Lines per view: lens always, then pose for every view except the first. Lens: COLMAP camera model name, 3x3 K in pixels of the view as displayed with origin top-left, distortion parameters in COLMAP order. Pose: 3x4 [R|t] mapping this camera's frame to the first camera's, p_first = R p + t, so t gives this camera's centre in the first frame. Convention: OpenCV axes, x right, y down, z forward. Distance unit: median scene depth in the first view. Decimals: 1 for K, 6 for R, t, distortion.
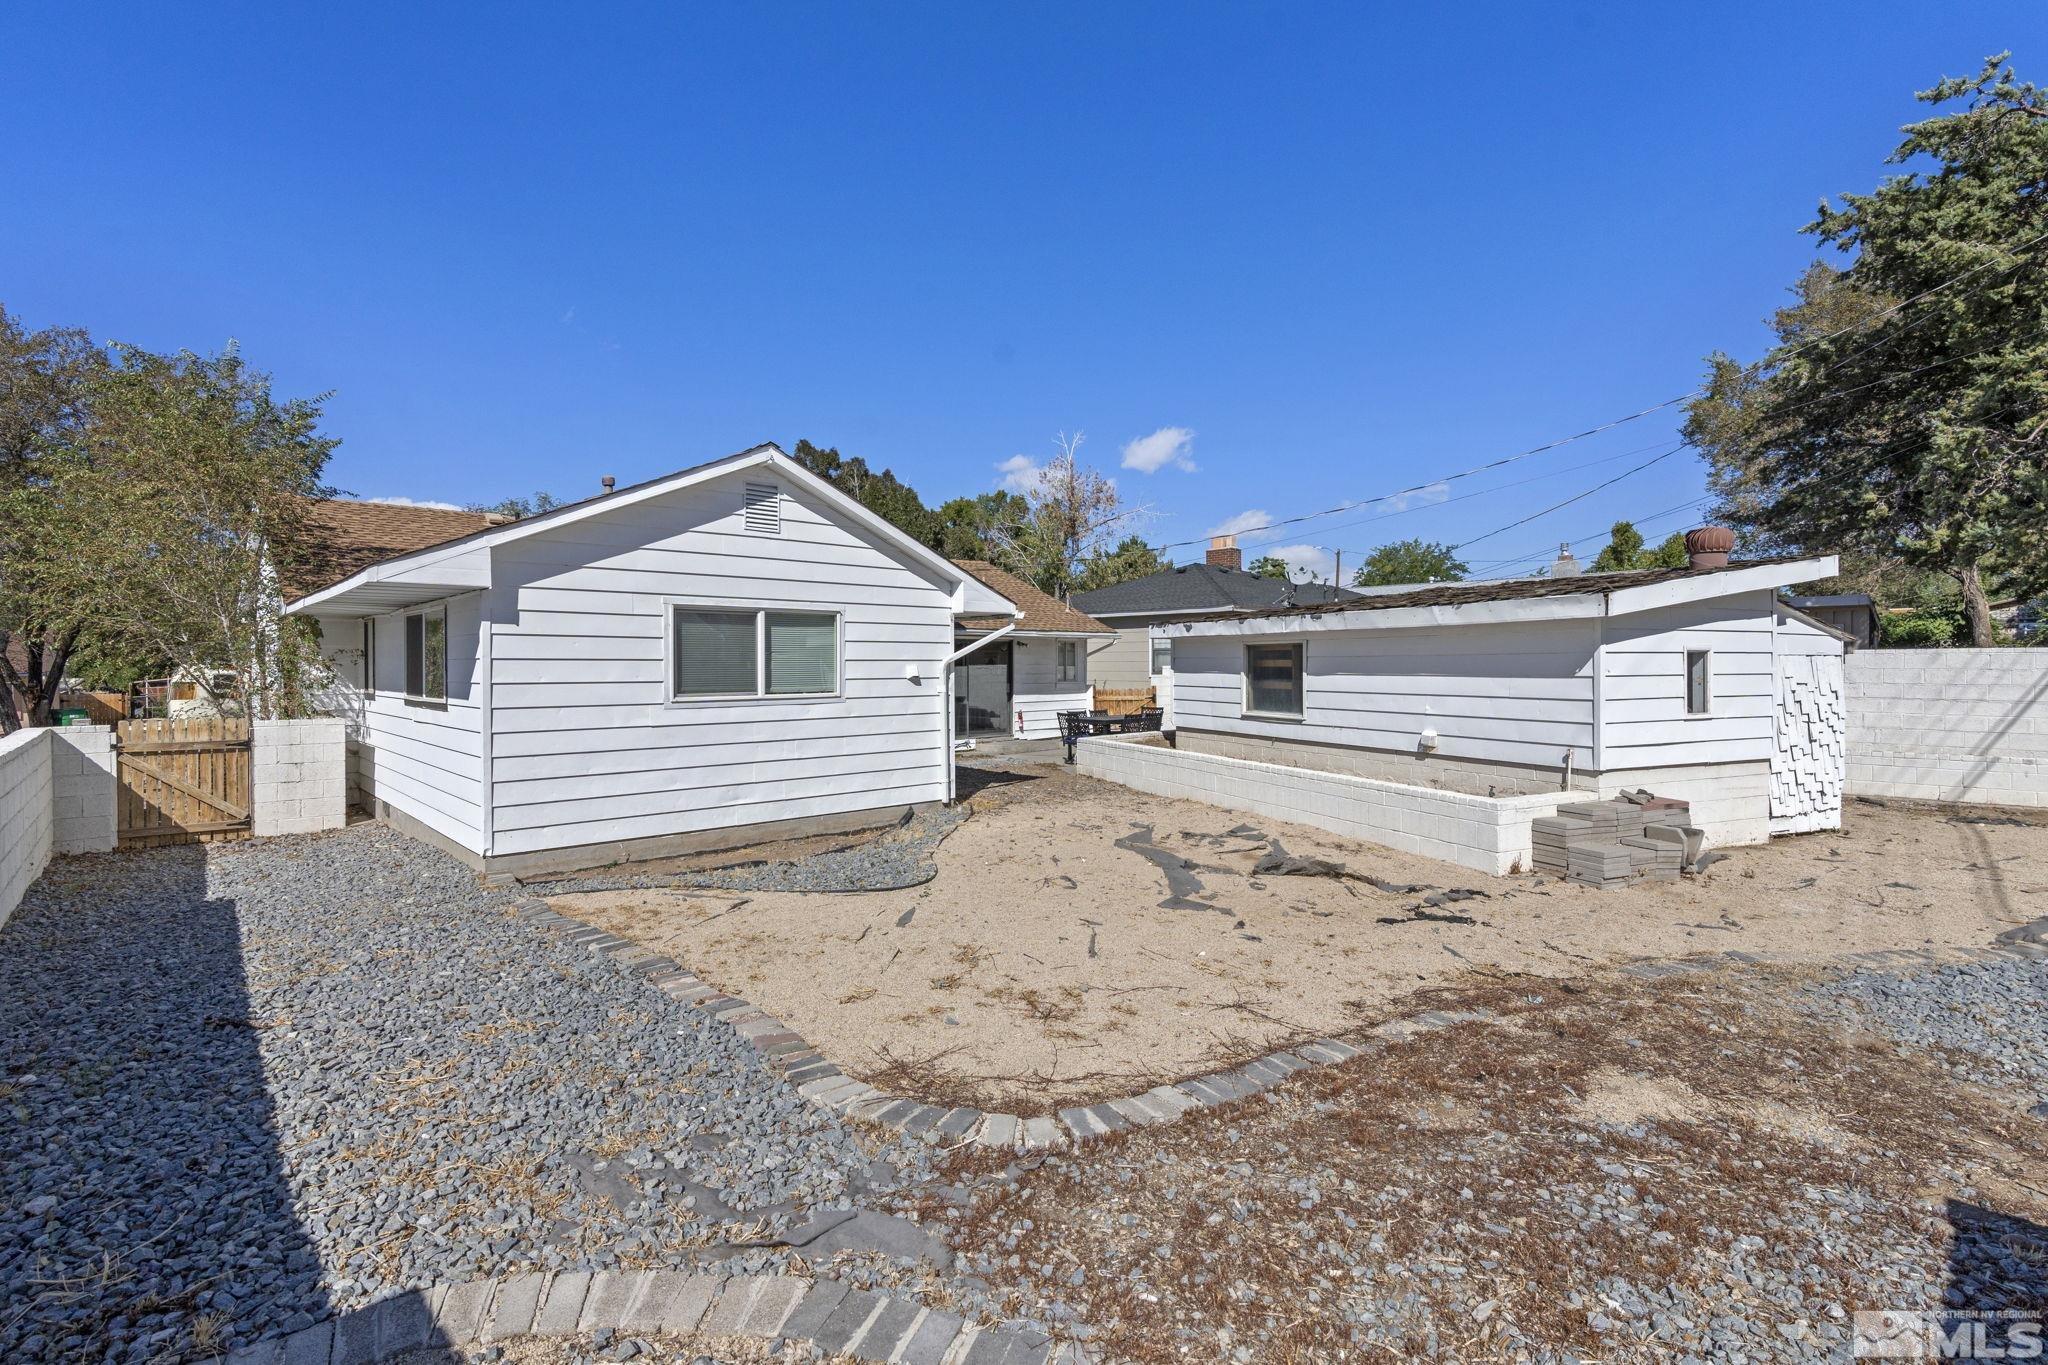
lens RADIAL K [[935.1, 0, 1026.7], [0, 935.1, 669.8], [0, 0, 1]] dist [-0.012516, 0.005190]
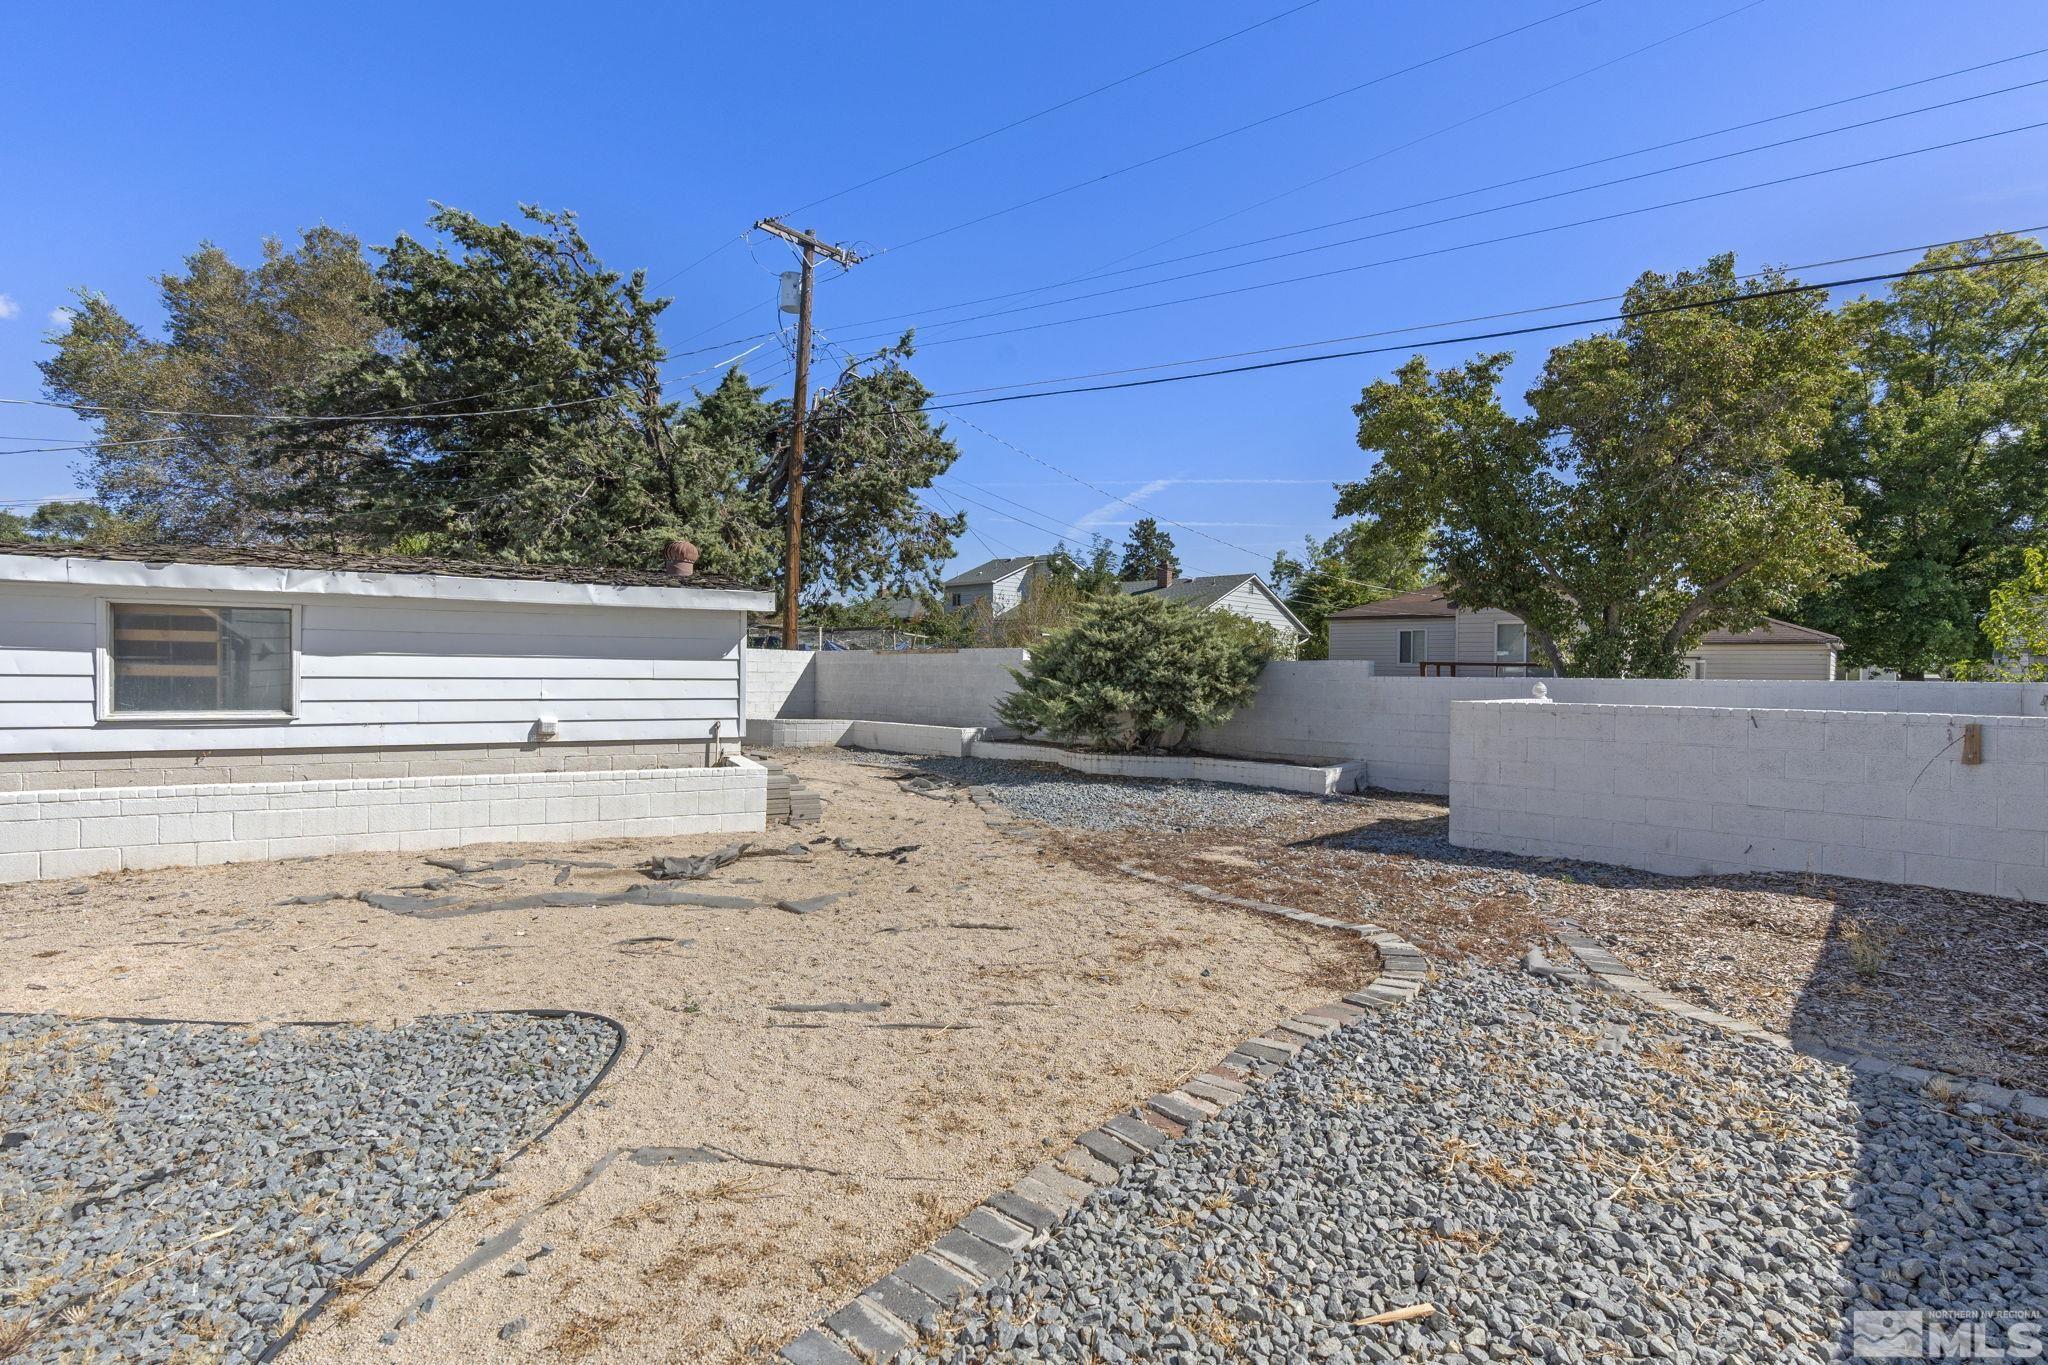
lens RADIAL K [[935.1, 0, 1026.7], [0, 935.1, 669.8], [0, 0, 1]] dist [-0.012516, 0.005190]
pose [[-0.080459, 0.001311, 0.996757, -0.437181], [-0.007309, 0.999971, -0.001905, 0.014094], [-0.996731, -0.007438, -0.080447, 0.506263]]
